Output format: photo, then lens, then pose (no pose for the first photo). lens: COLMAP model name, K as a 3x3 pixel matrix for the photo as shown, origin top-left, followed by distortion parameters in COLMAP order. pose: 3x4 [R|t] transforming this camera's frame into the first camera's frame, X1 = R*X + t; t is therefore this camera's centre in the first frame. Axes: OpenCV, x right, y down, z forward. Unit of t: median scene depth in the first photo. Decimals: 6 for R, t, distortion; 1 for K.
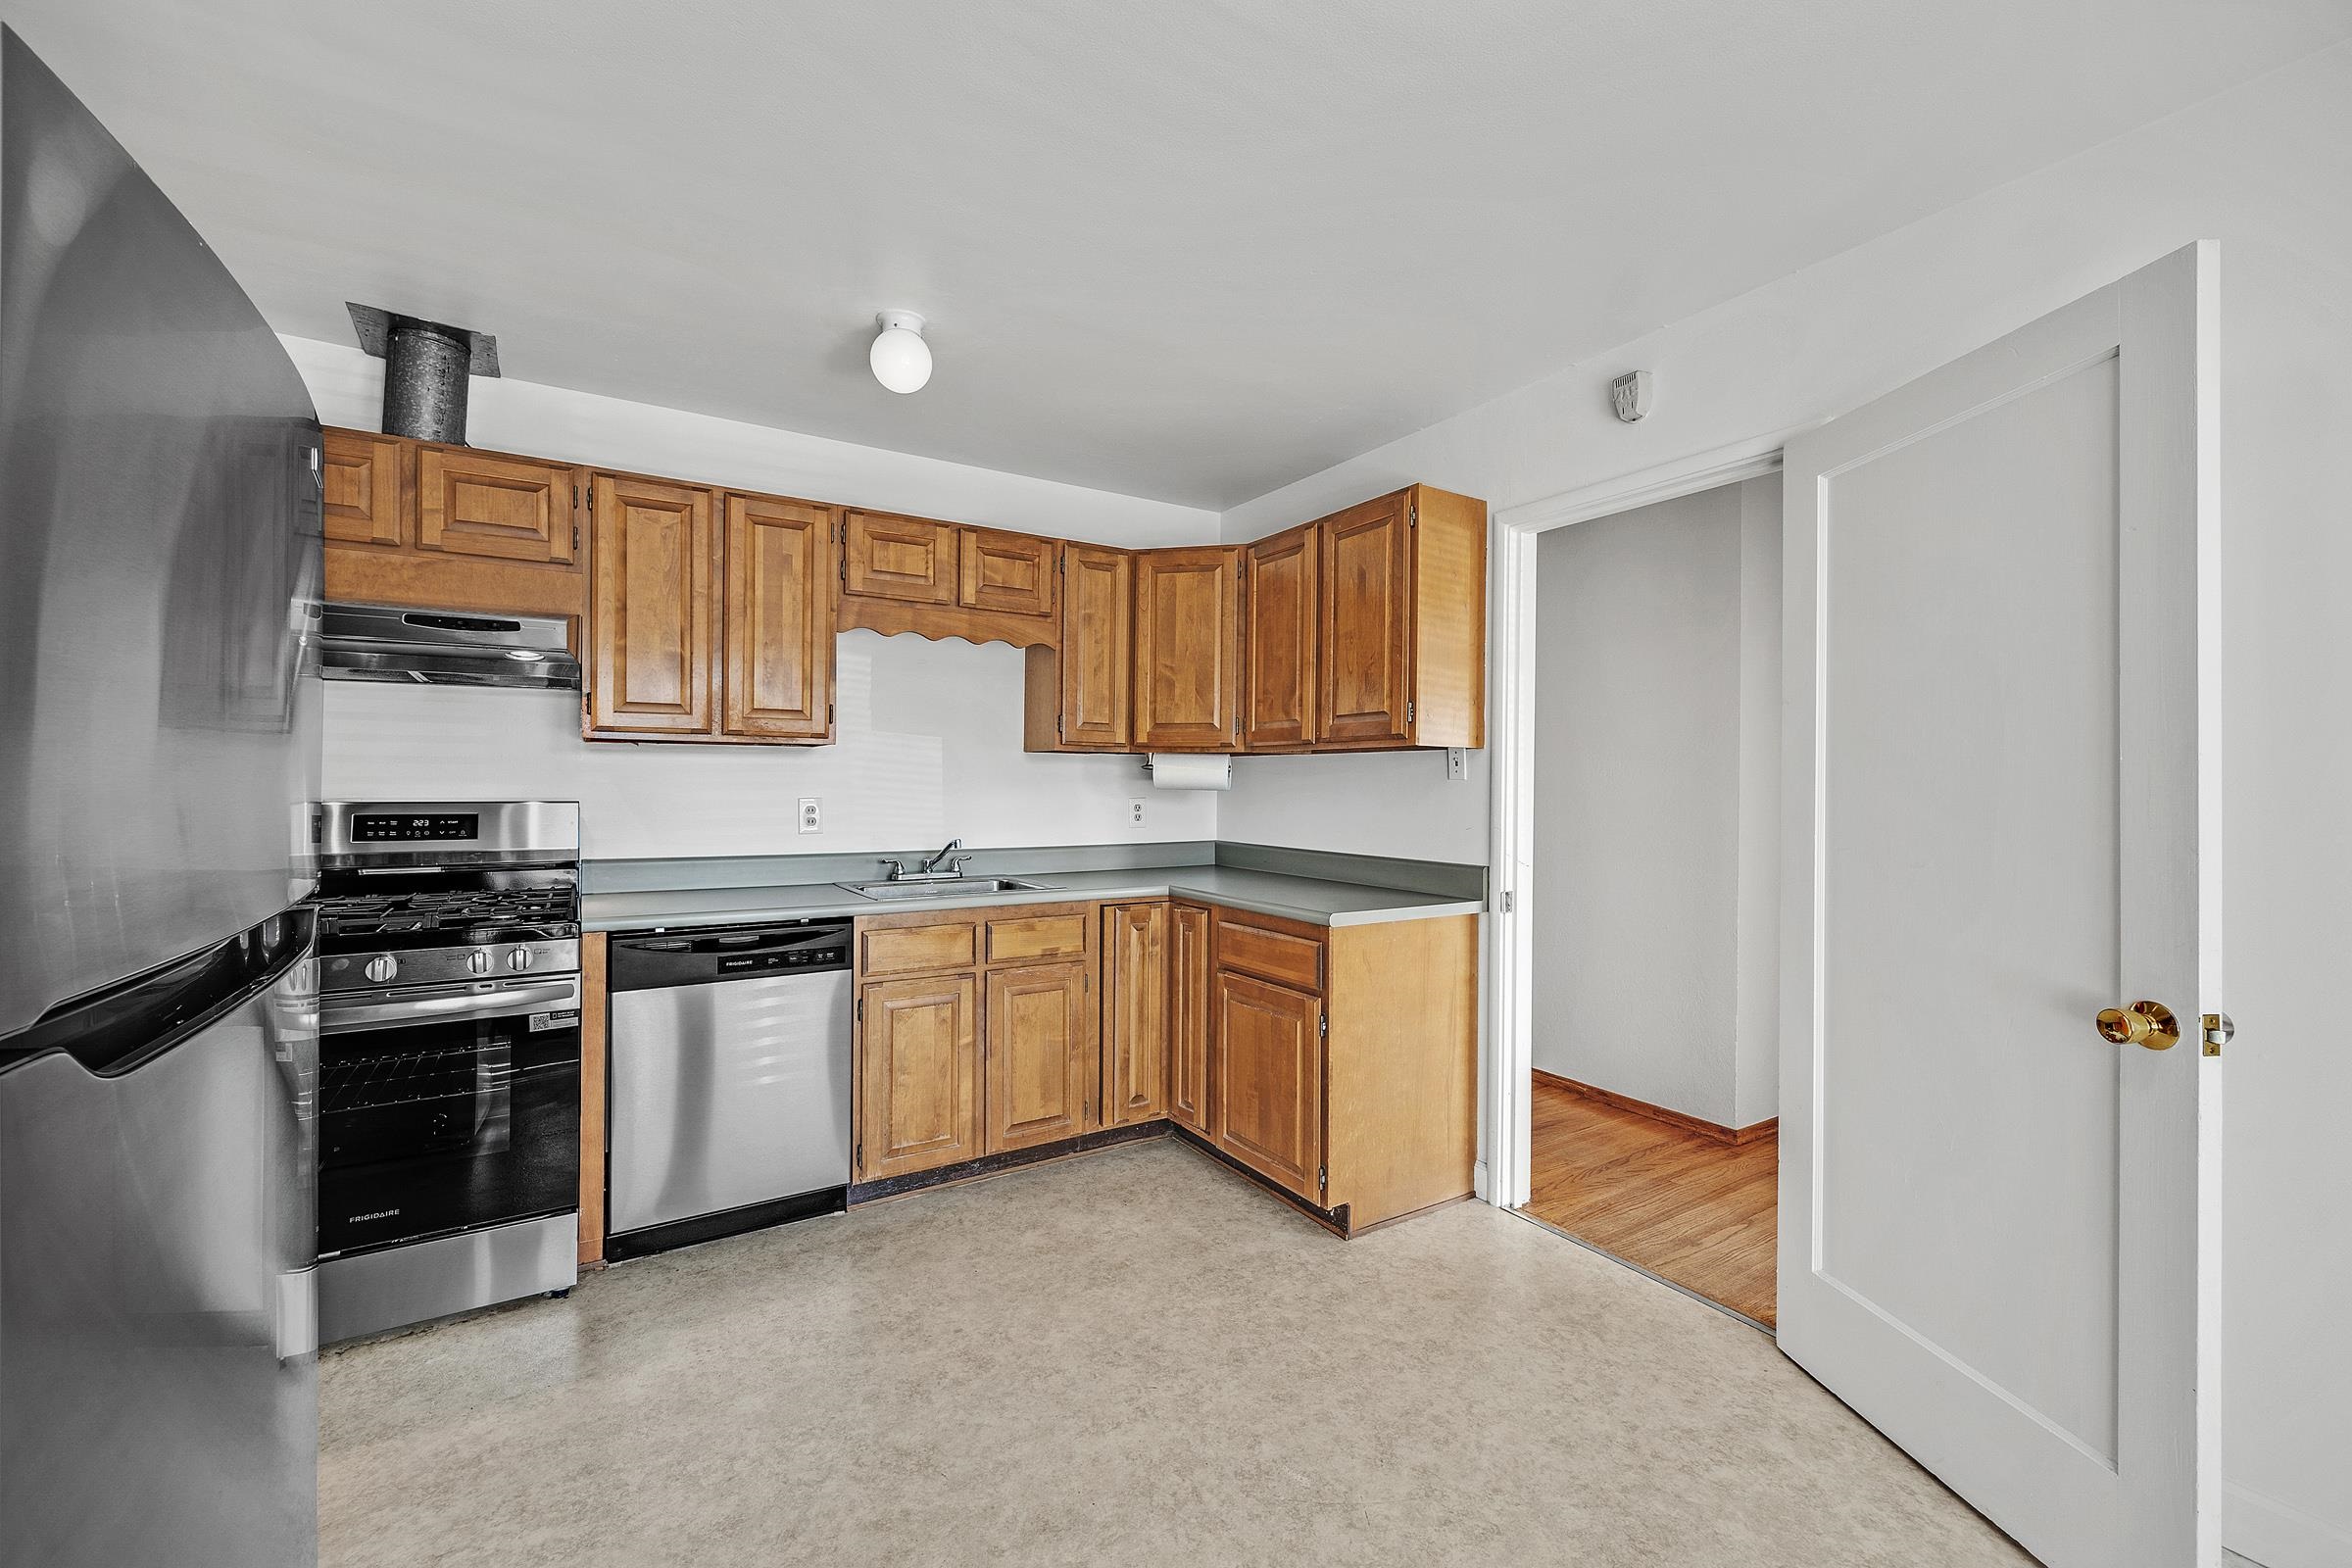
lens RADIAL K [[947.2, 0, 1179.2], [0, 947.2, 781.1], [0, 0, 1]] dist [-0.002271, -0.000028]
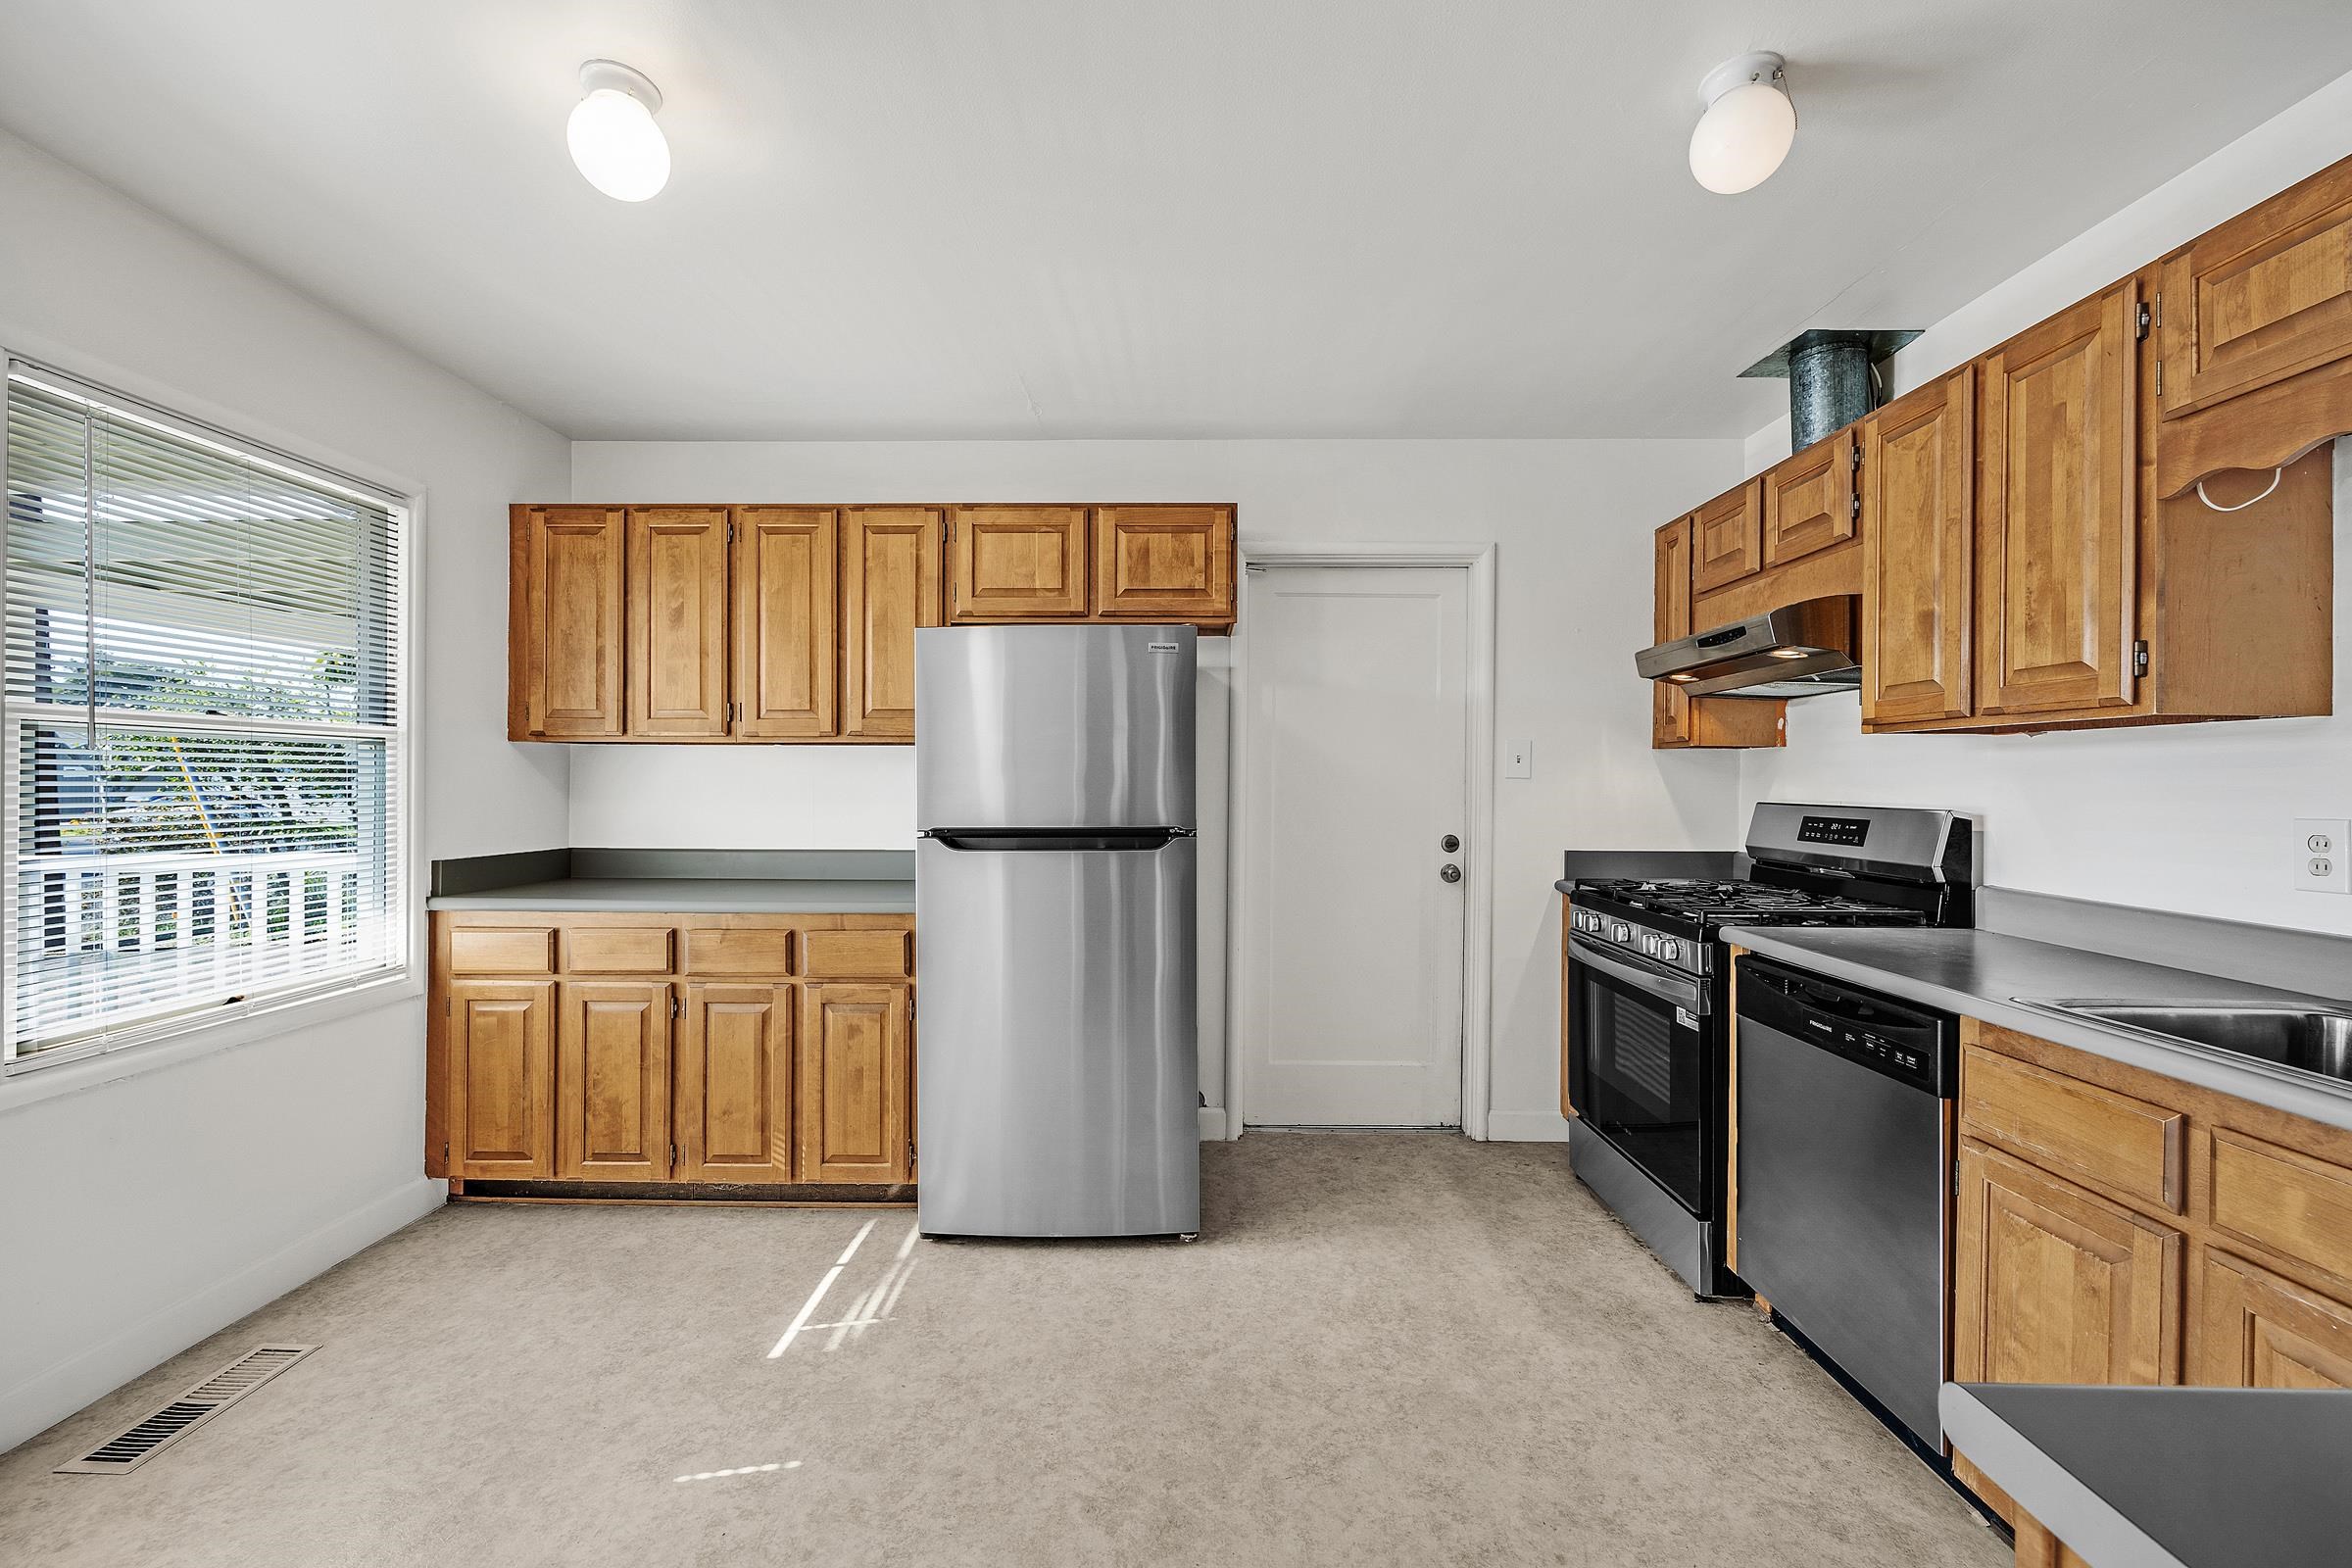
lens RADIAL K [[947.2, 0, 1179.2], [0, 947.2, 781.1], [0, 0, 1]] dist [-0.002271, -0.000028]
pose [[-0.544035, -0.008816, -0.839017, 0.383395], [-0.008201, 0.999953, -0.005189, 0.005640], [0.839023, 0.004058, -0.544081, 0.847560]]
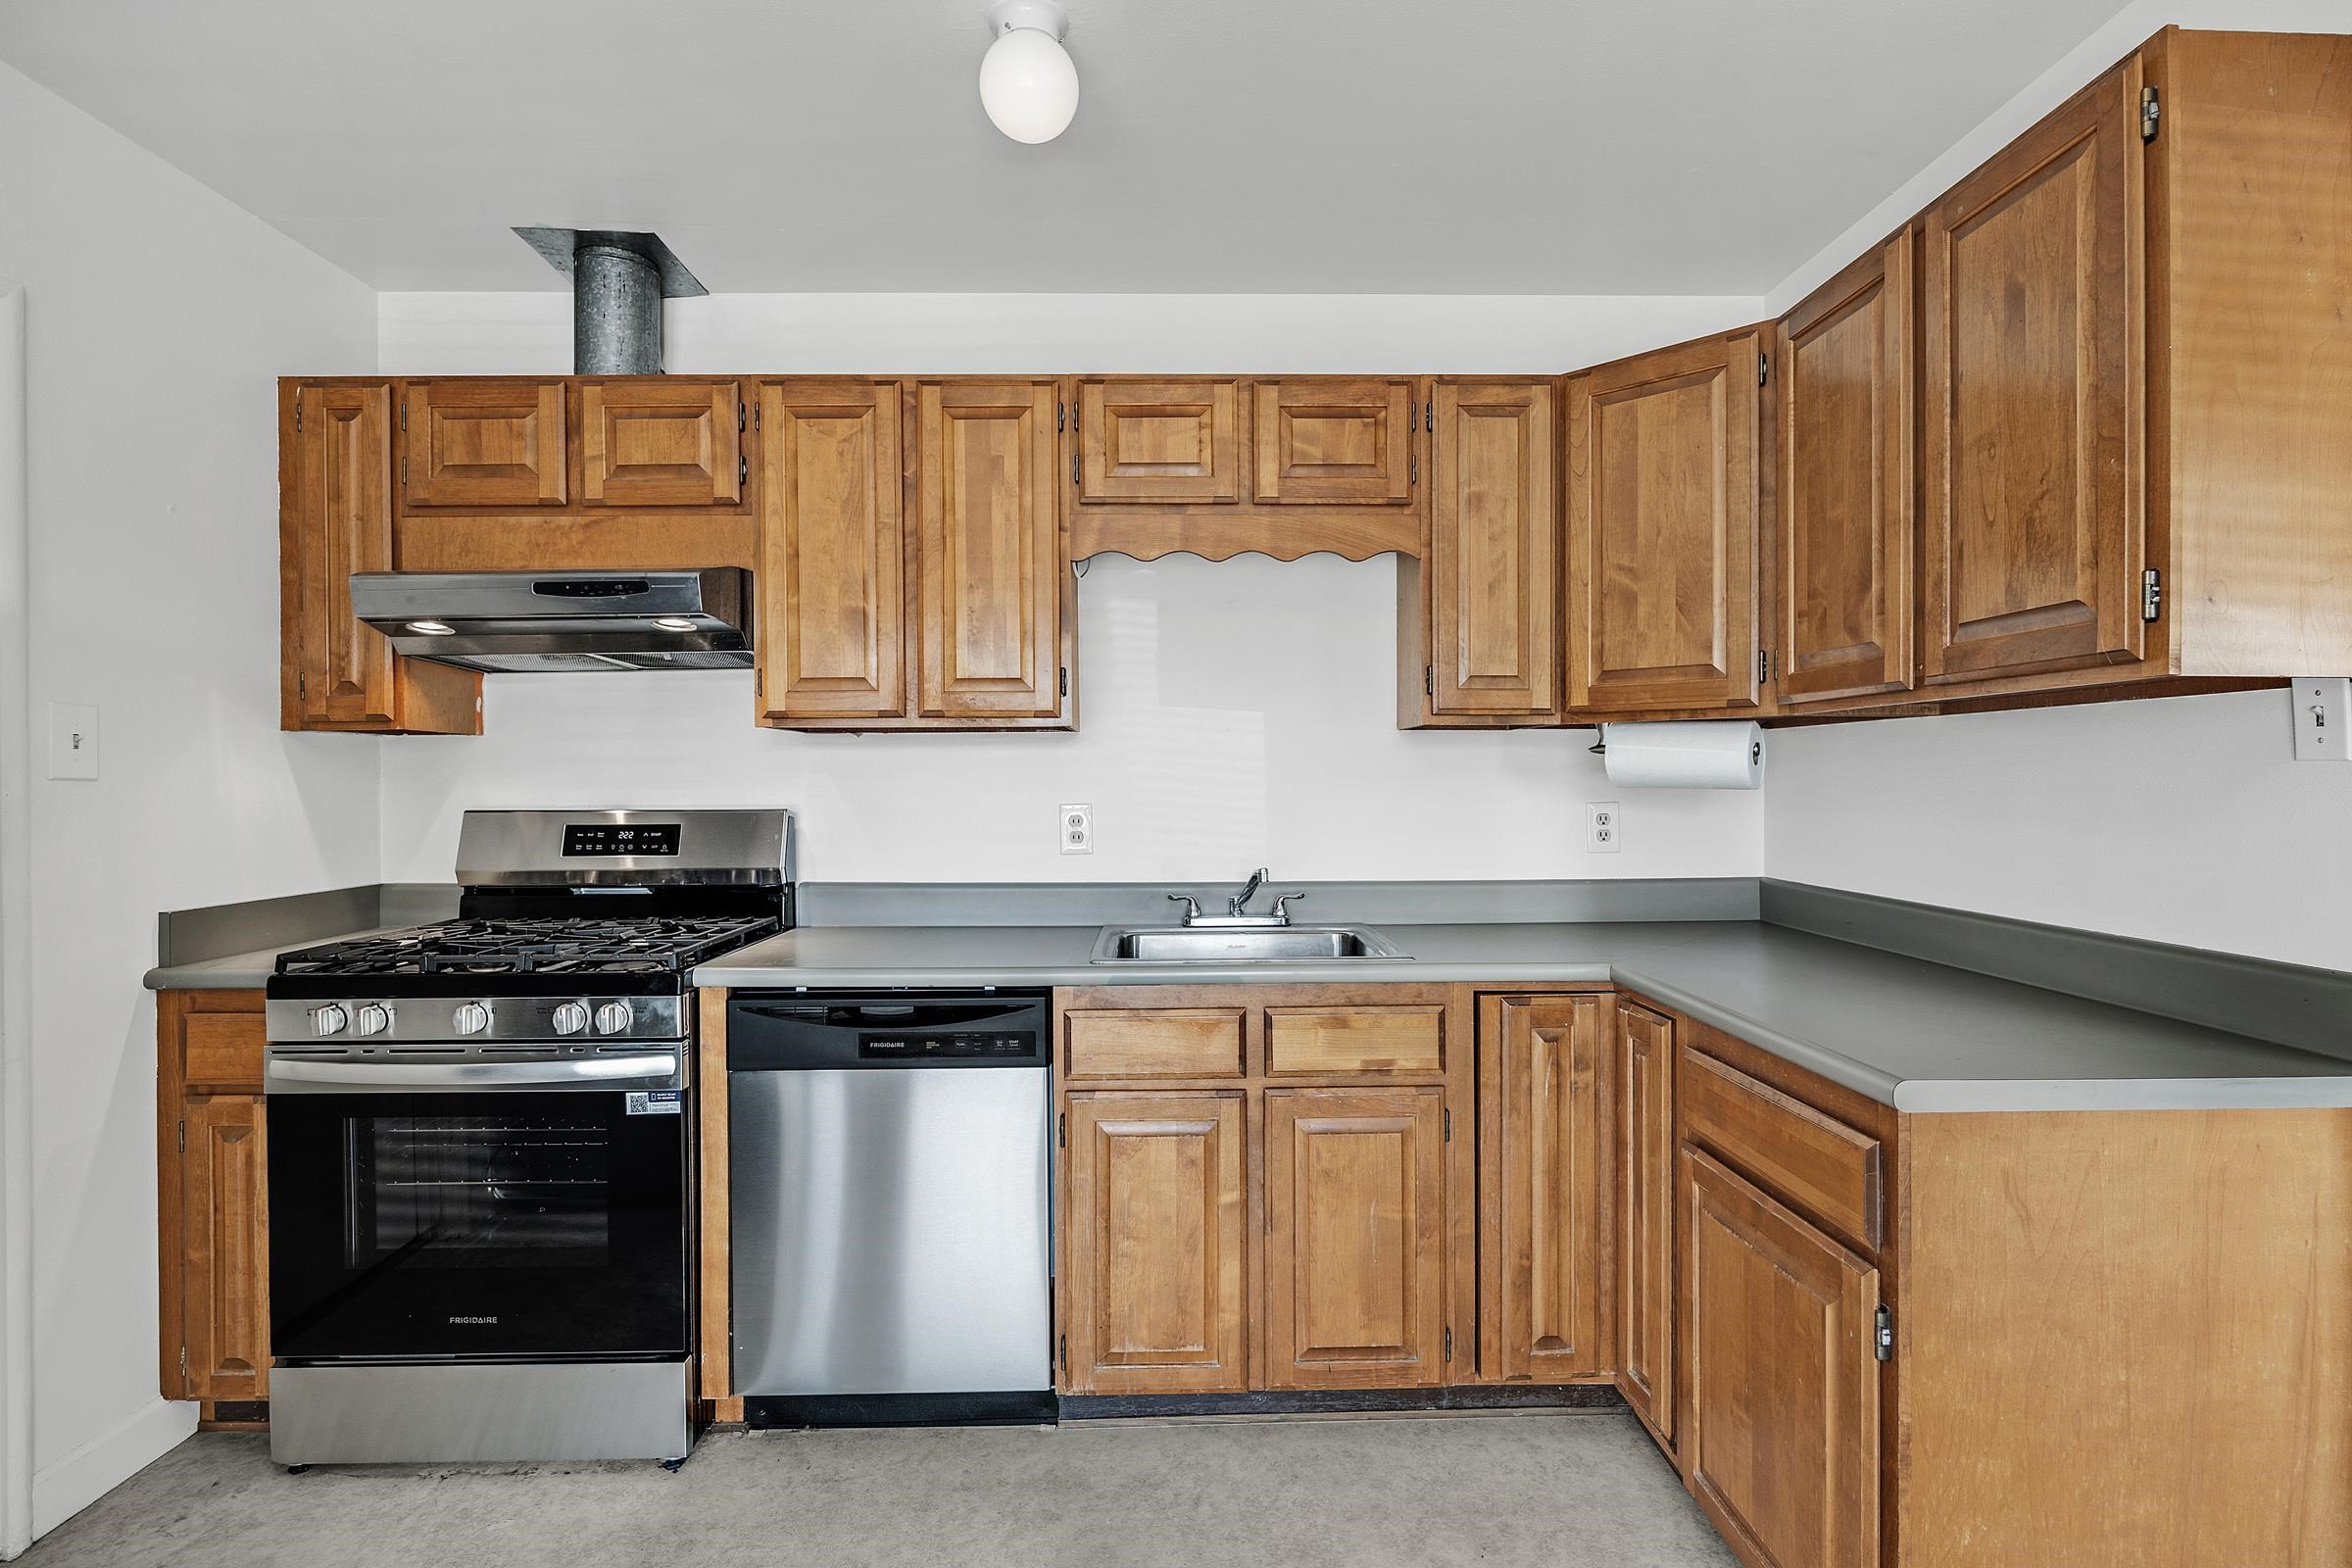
lens RADIAL K [[1126.0, 0, 1178.8], [0, 1126.0, 781.1], [0, 0, 1]] dist [-0.013151, -0.000242]
pose [[0.854326, -0.010205, -0.519636, 0.127482], [0.012203, 0.999925, 0.000424, 0.001521], [0.519593, -0.006704, 0.854387, 0.354072]]
